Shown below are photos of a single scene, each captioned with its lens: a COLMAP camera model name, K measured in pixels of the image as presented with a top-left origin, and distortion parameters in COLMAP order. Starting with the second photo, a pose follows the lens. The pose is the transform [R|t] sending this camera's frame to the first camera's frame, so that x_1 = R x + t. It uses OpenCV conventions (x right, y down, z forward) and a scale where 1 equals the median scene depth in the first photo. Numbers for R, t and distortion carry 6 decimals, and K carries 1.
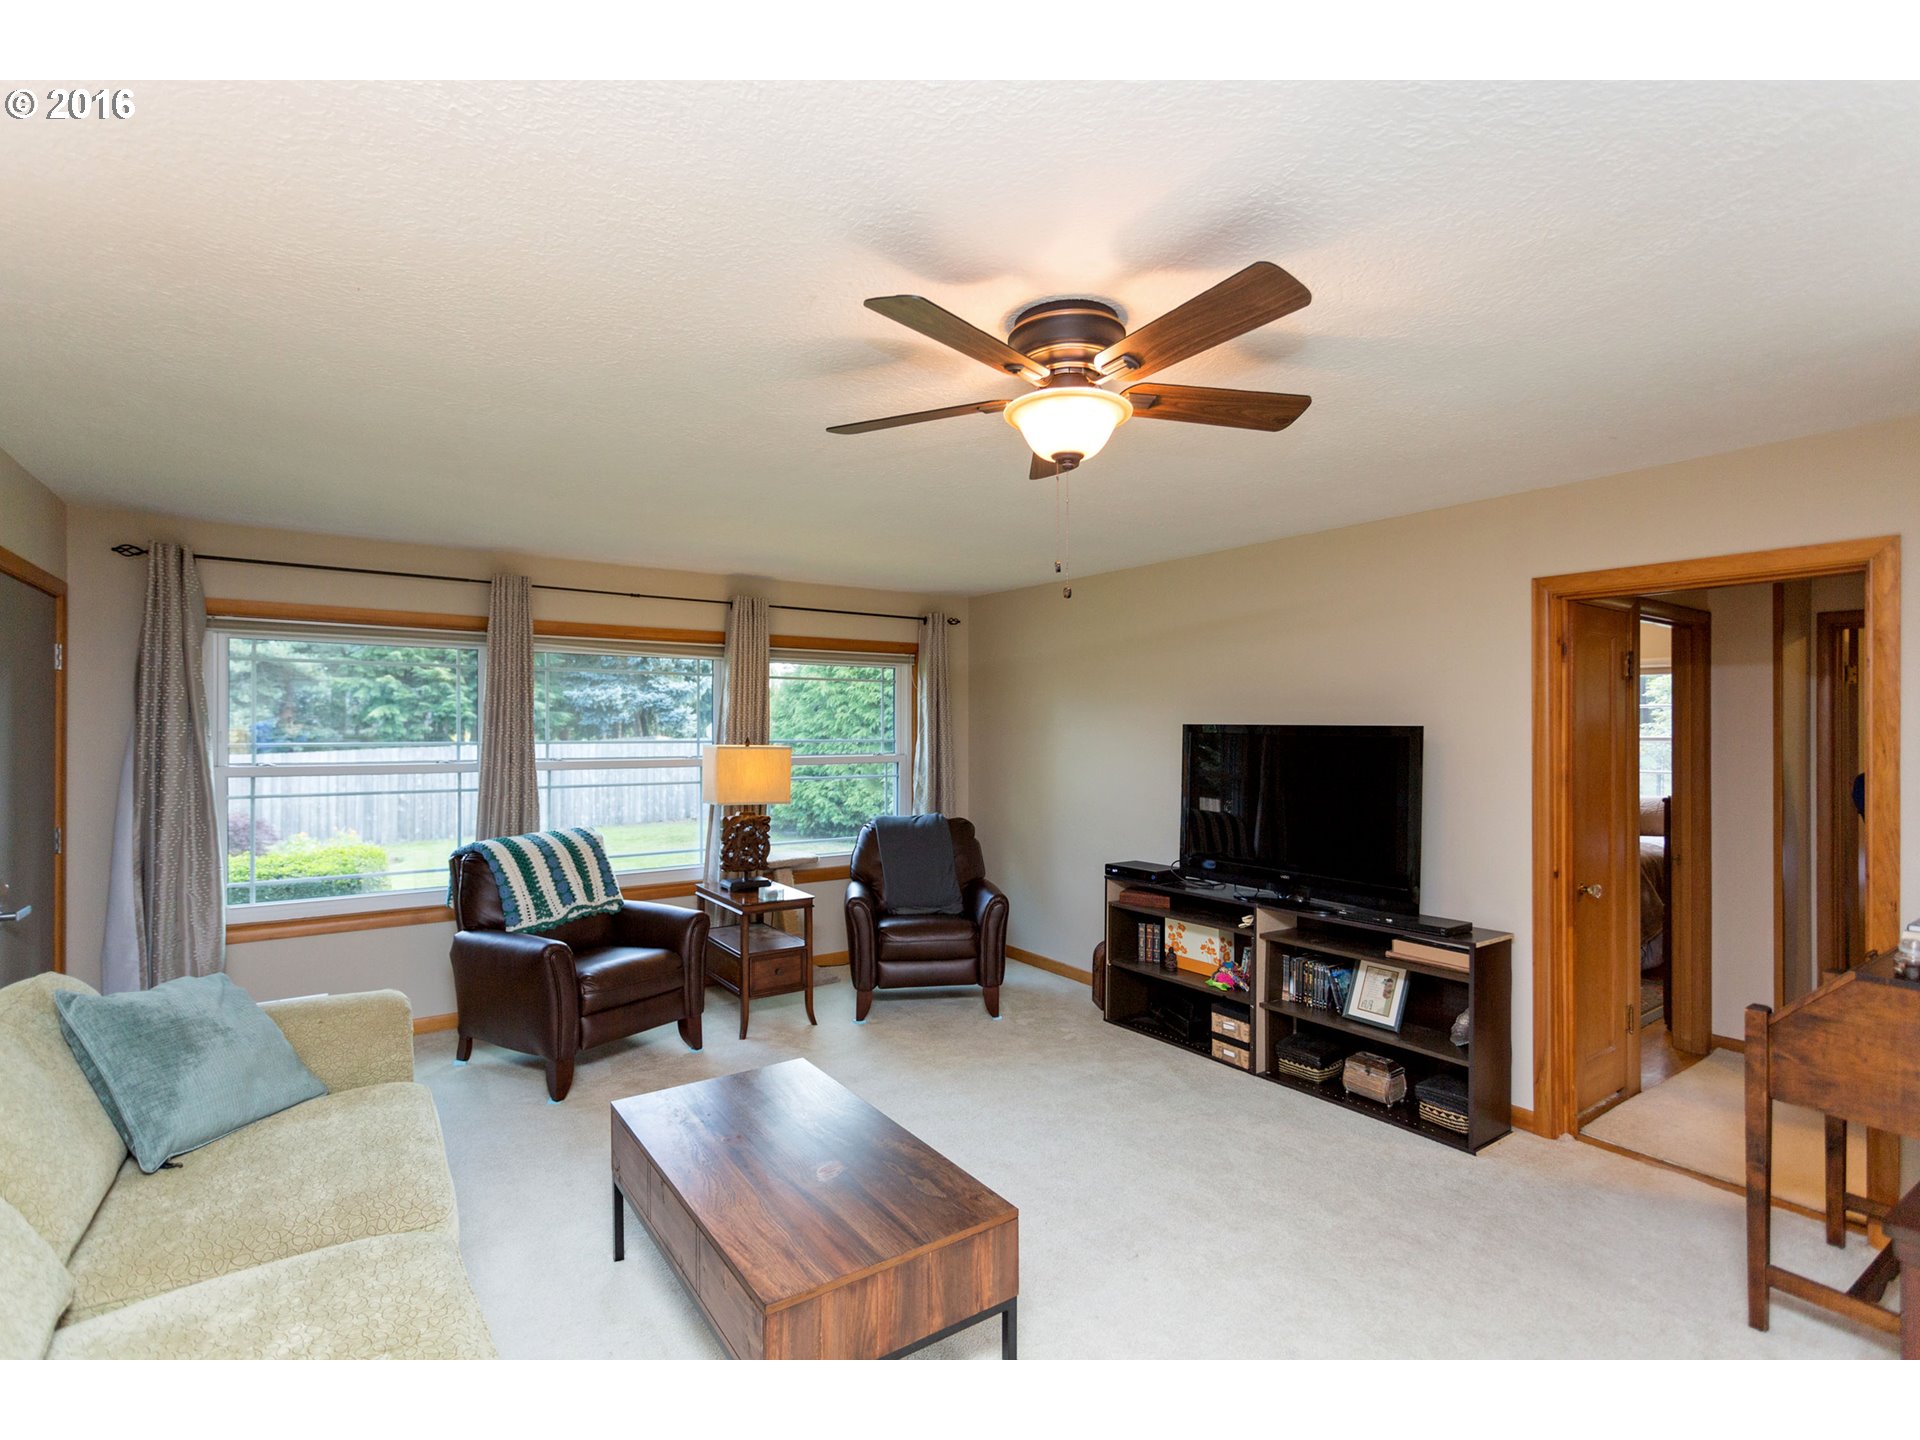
lens RADIAL K [[904.4, 0, 947.3], [0, 904.4, 728.6], [0, 0, 1]] dist [-0.005692, 0.003824]
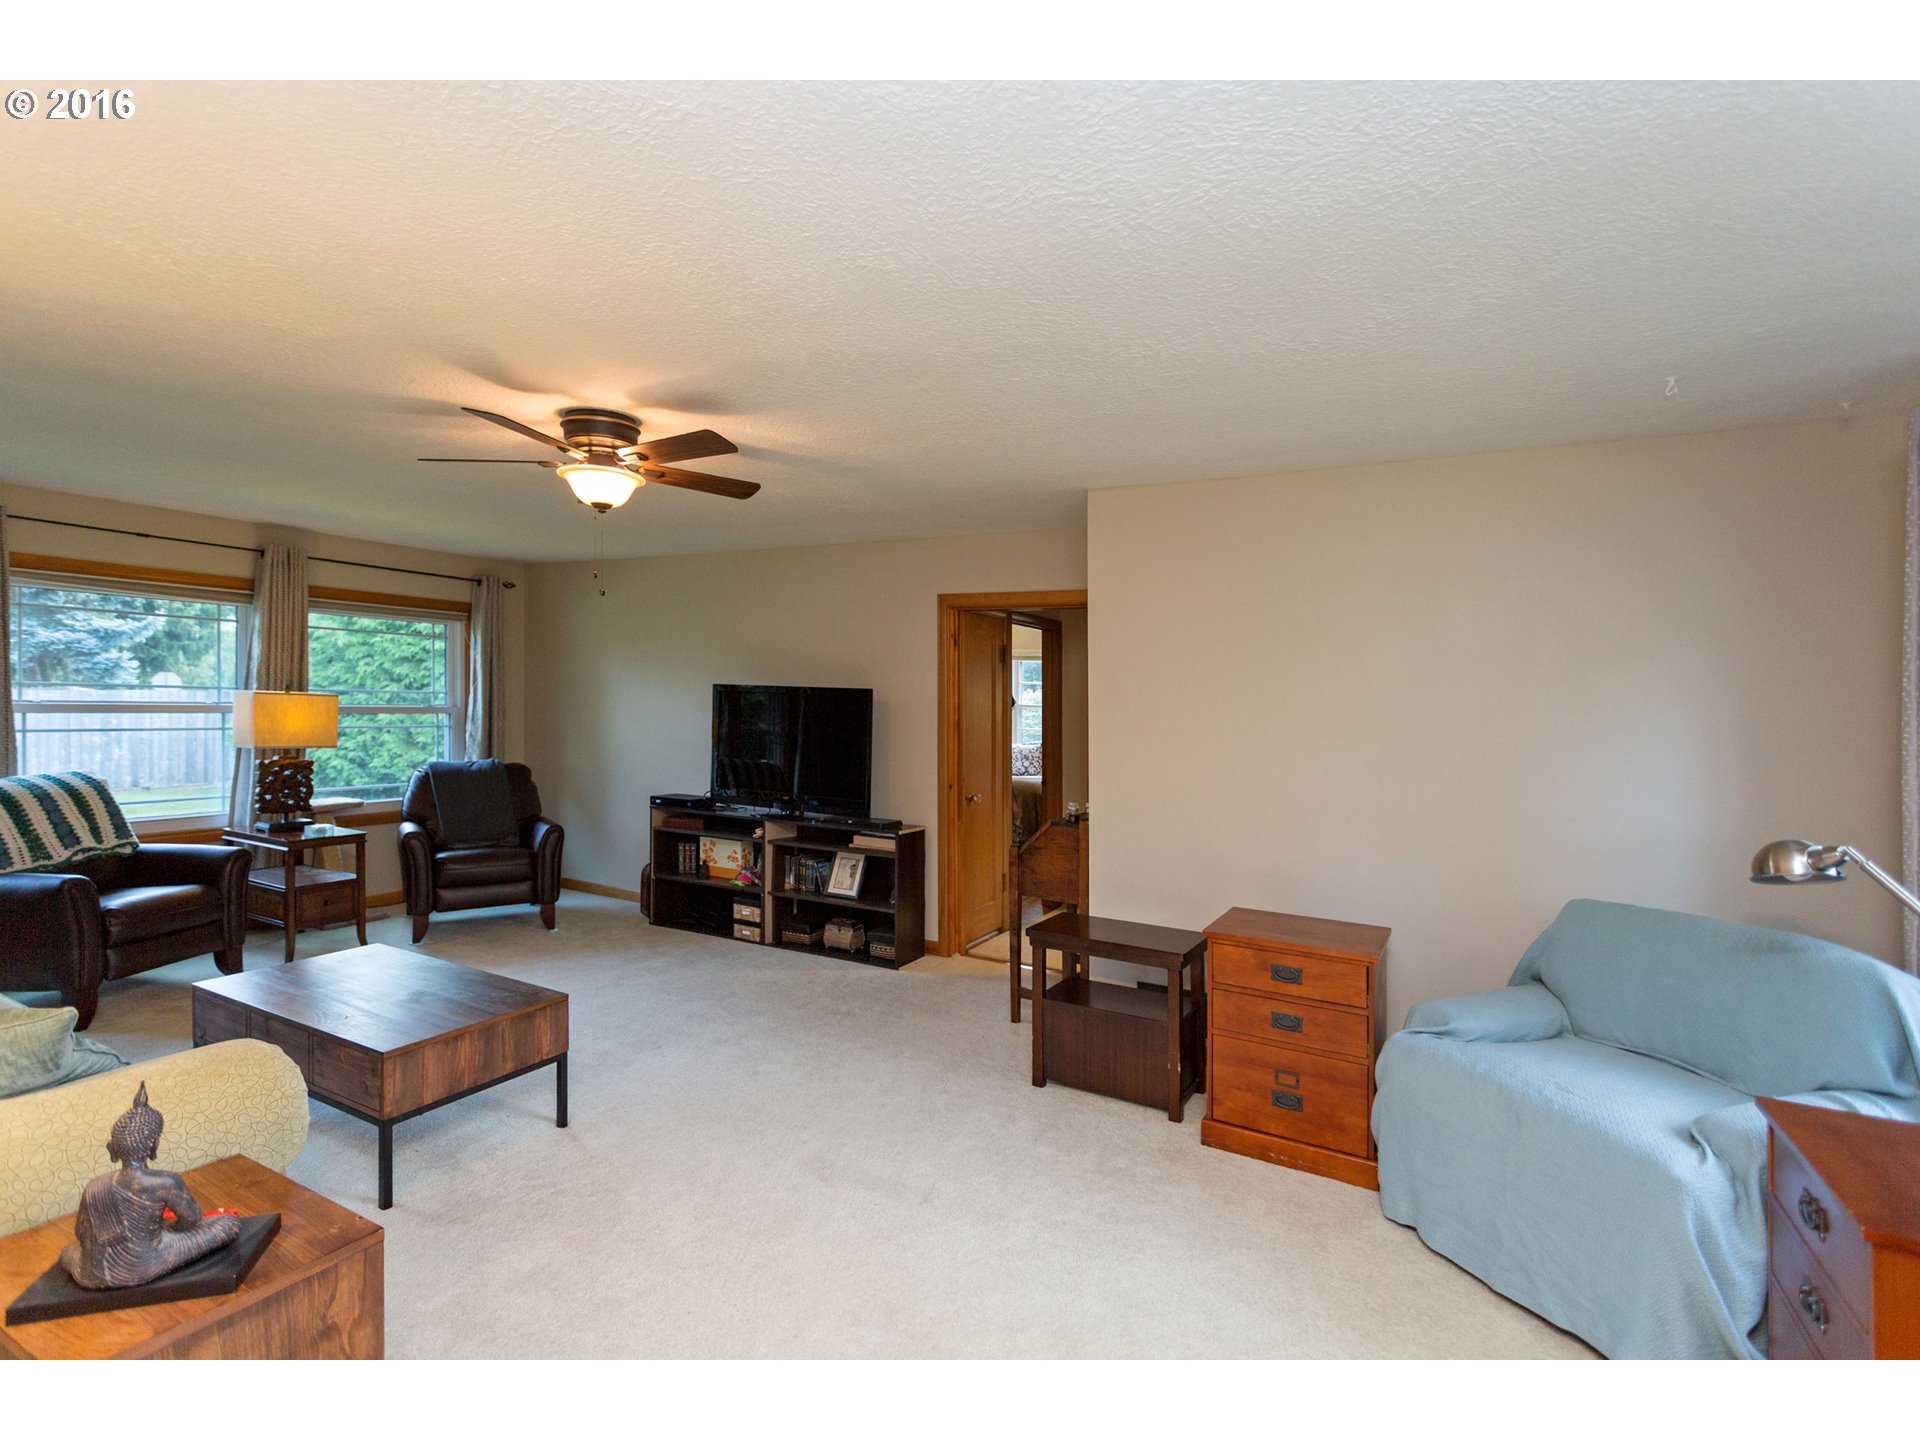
lens RADIAL K [[904.4, 0, 989.0], [0, 904.4, 748.1], [0, 0, 1]] dist [-0.005692, 0.003824]
pose [[0.875602, -0.003413, 0.483020, -0.017064], [-0.023994, 0.998433, 0.050551, 0.011937], [-0.482436, -0.055852, 0.874149, -0.321865]]
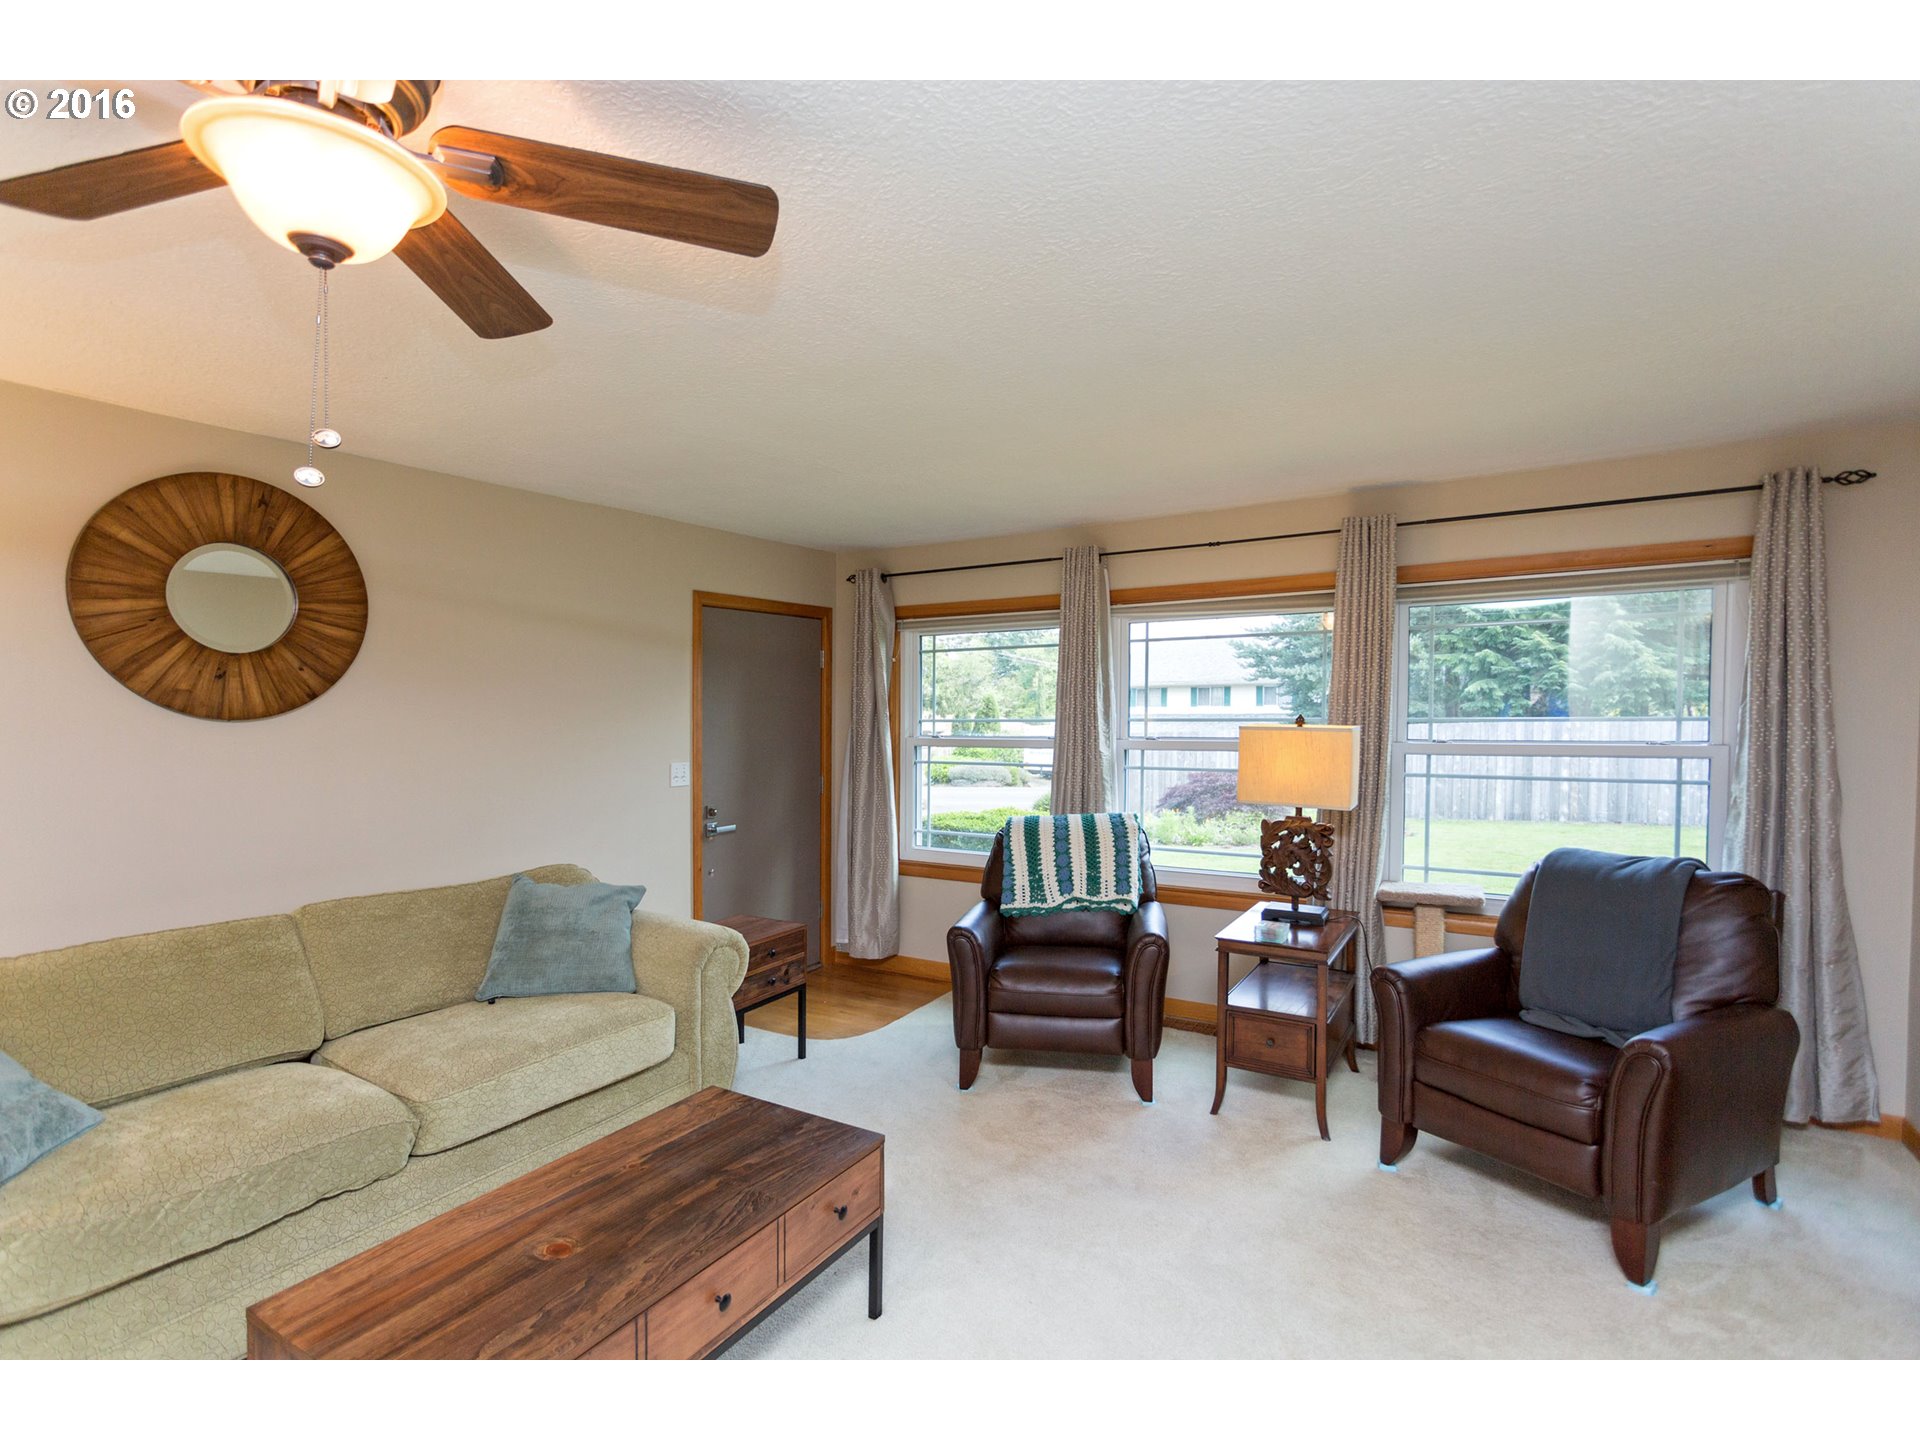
lens RADIAL K [[904.4, 0, 973.3], [0, 904.4, 727.8], [0, 0, 1]] dist [-0.005692, 0.003824]
pose [[0.411693, 0.013362, -0.911225, 0.367731], [0.011882, 0.999729, 0.020028, 0.003781], [0.911245, -0.019072, 0.411422, 0.505427]]
